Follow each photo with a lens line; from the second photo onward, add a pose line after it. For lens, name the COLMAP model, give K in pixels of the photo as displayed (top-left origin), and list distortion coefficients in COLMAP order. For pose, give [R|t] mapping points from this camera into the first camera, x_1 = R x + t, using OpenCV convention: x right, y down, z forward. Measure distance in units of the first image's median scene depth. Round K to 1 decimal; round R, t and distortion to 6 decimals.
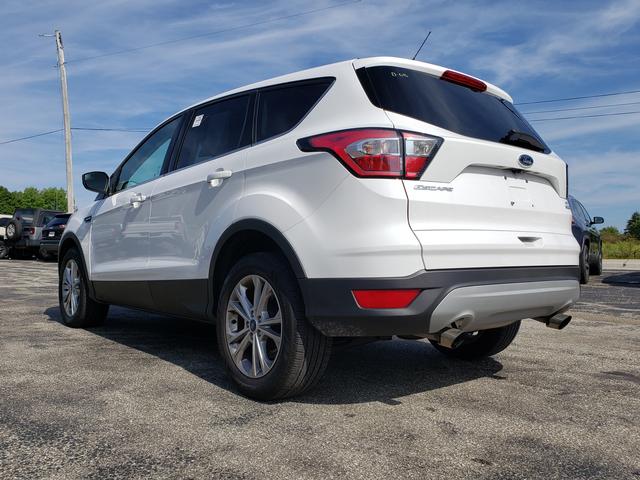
lens RADIAL K [[558.2, 0, 319.1], [0, 558.2, 256.6], [0, 0, 1]] dist [0.003381, -0.003232]
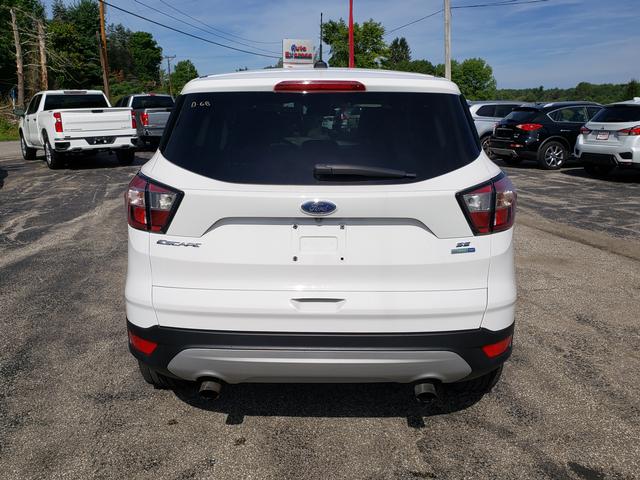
lens RADIAL K [[558.2, 0, 319.1], [0, 558.2, 256.6], [0, 0, 1]] dist [0.003381, -0.003232]
pose [[0.757275, 0.154347, -0.634595, 0.905772], [-0.005674, 0.973191, 0.229929, -0.291458], [0.653071, -0.170519, 0.737849, 0.398195]]
